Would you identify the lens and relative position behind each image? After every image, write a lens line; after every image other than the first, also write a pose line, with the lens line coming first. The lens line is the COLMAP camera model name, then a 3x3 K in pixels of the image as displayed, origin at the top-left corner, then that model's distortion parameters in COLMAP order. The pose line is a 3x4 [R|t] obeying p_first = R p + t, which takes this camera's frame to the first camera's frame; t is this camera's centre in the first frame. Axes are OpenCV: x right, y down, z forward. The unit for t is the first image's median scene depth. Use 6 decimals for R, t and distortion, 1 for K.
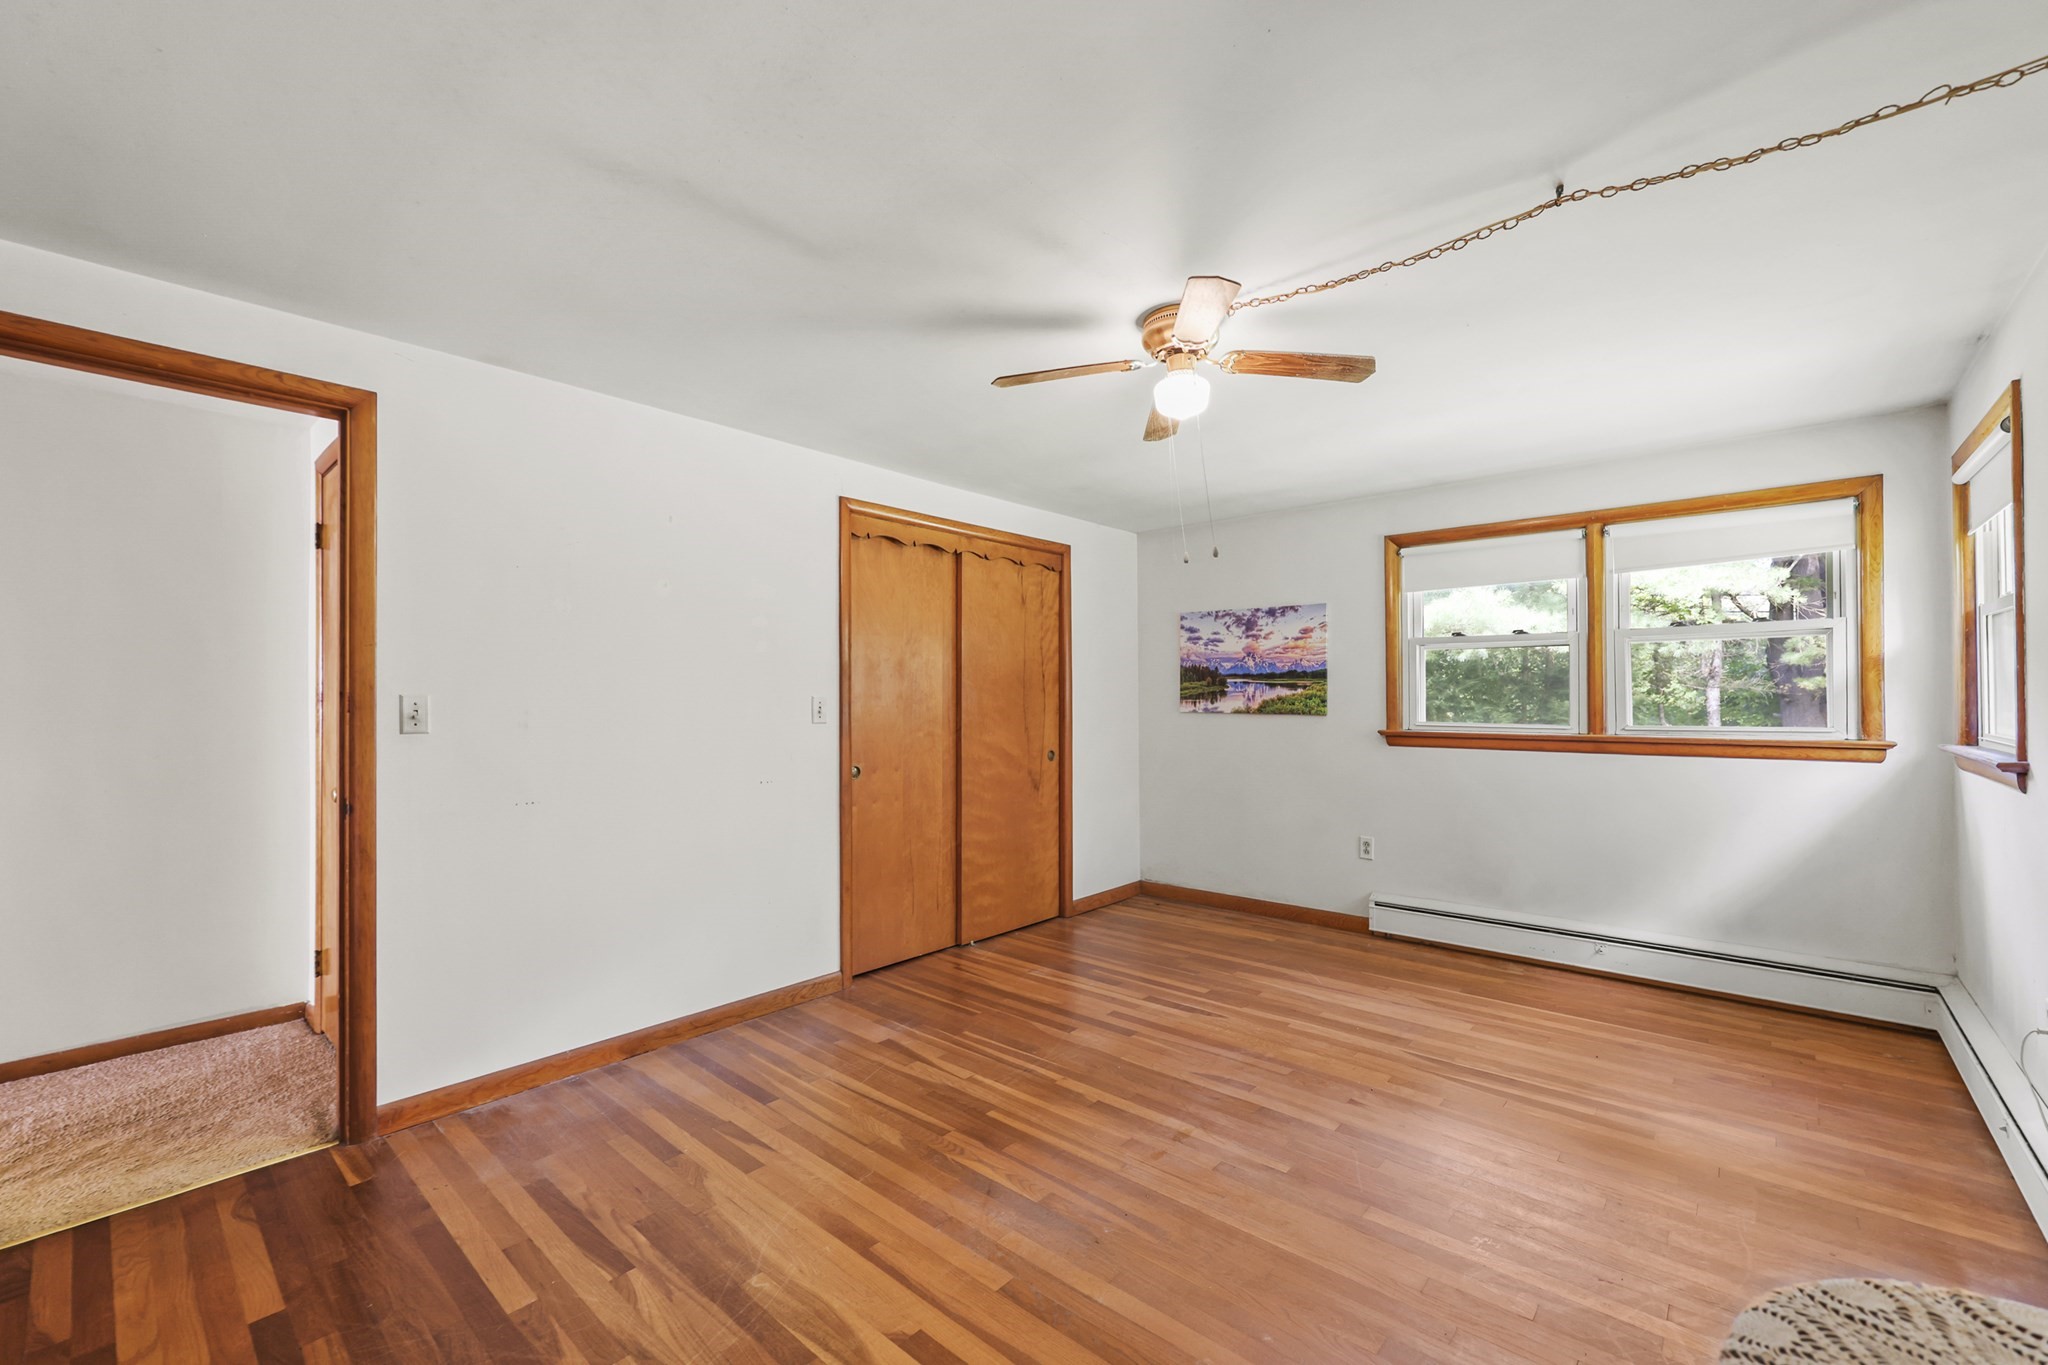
lens RADIAL K [[830.5, 0, 1029.6], [0, 830.5, 693.3], [0, 0, 1]] dist [0.000422, 0.000067]
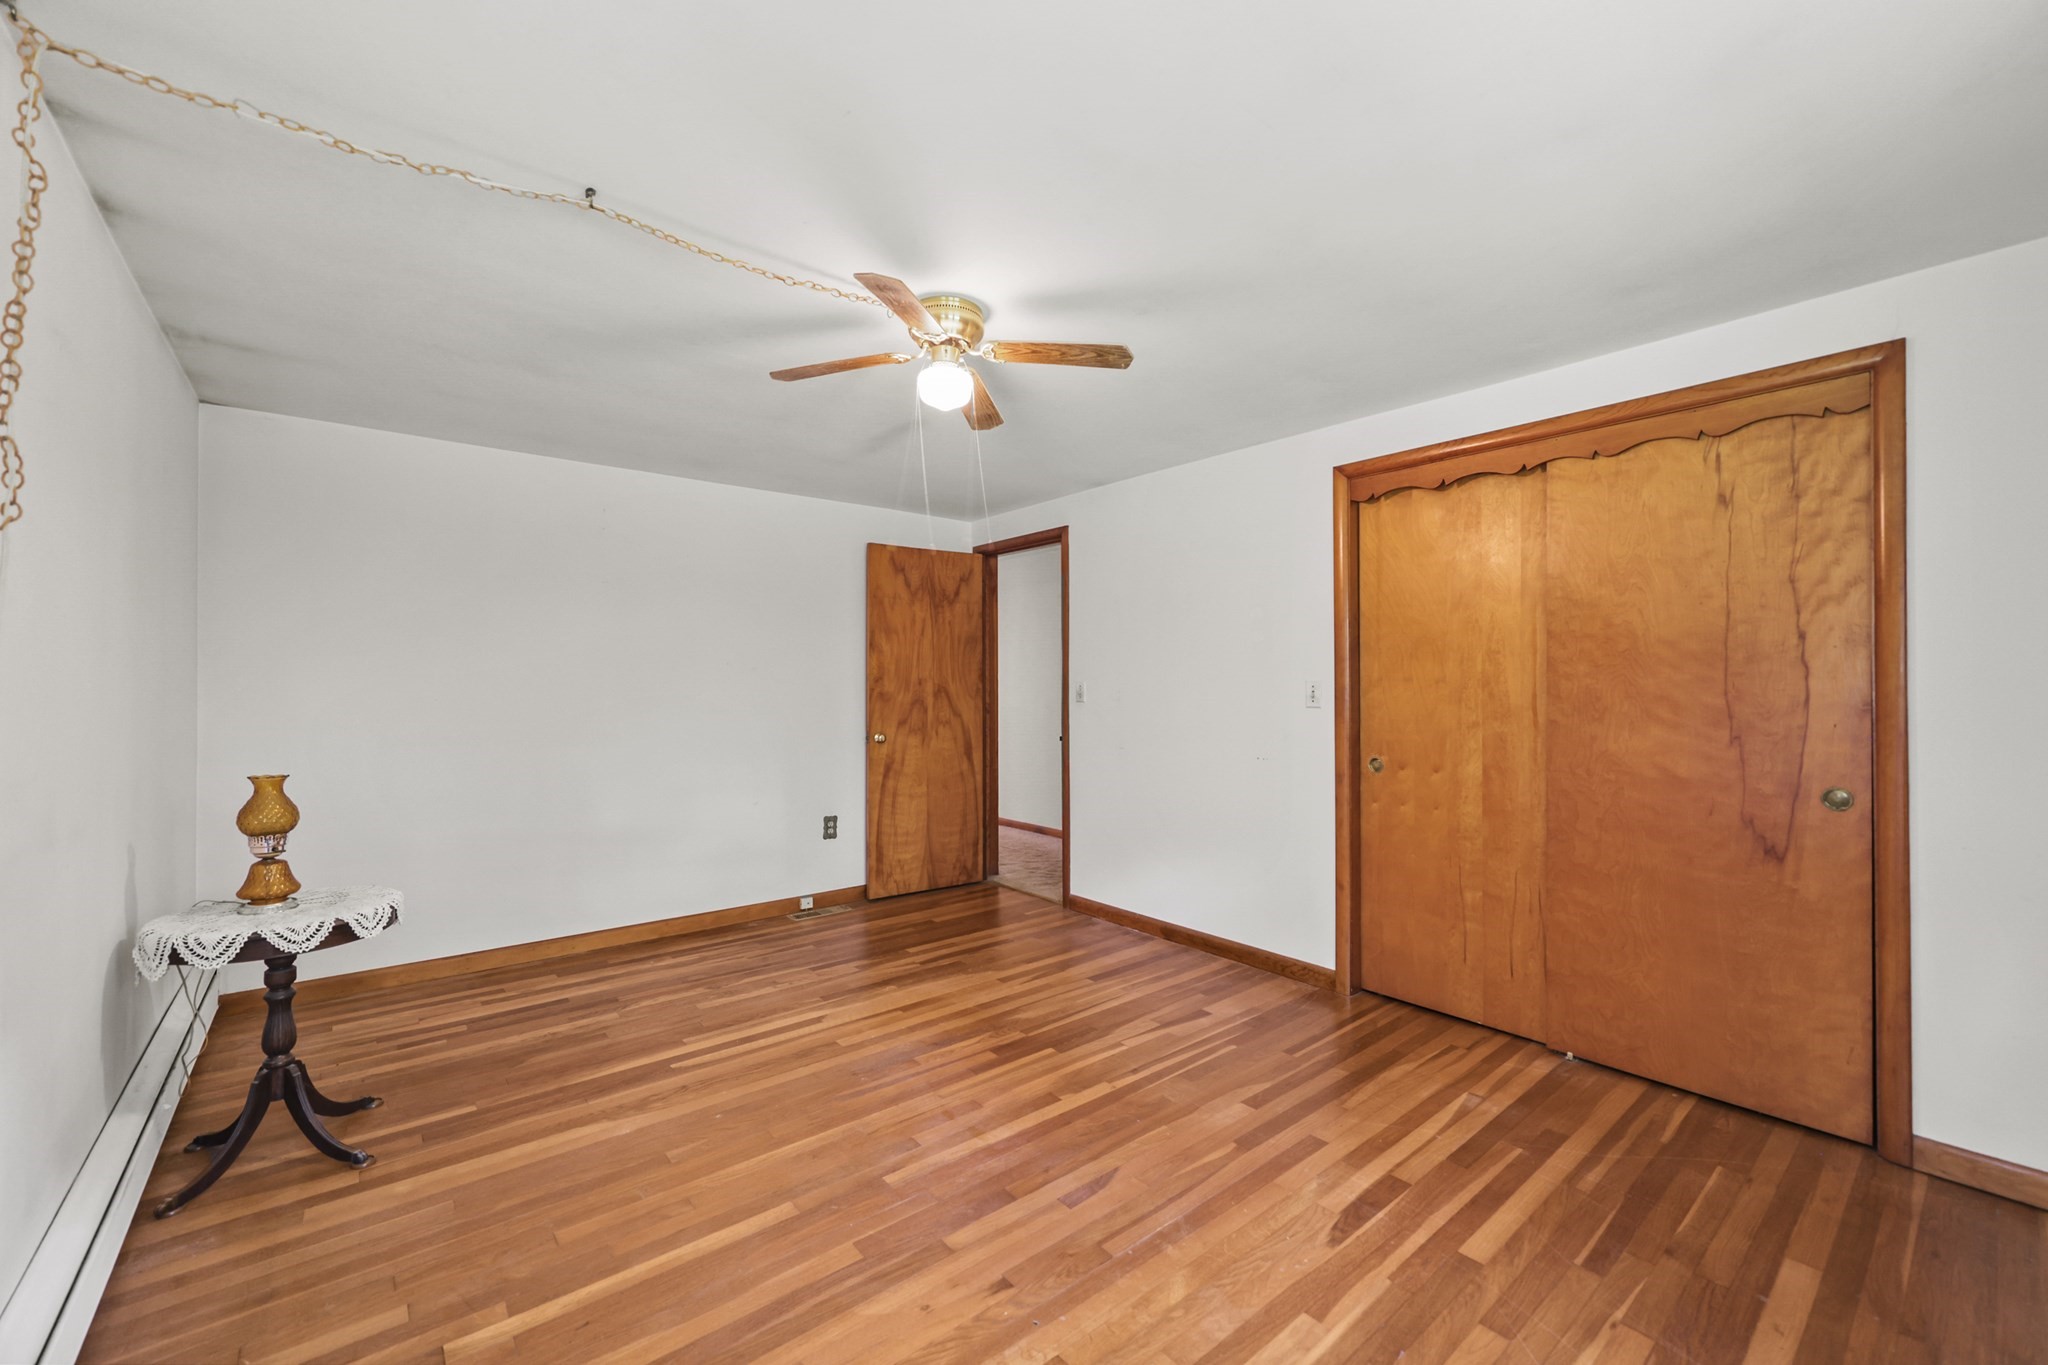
lens RADIAL K [[829.7, 0, 1034.5], [0, 829.7, 676.2], [0, 0, 1]] dist [-0.000706, 0.000111]
pose [[-0.158496, -0.006639, -0.987337, 0.949093], [0.011342, 0.999899, -0.008545, 0.007016], [0.987294, -0.012553, -0.158405, 1.029667]]
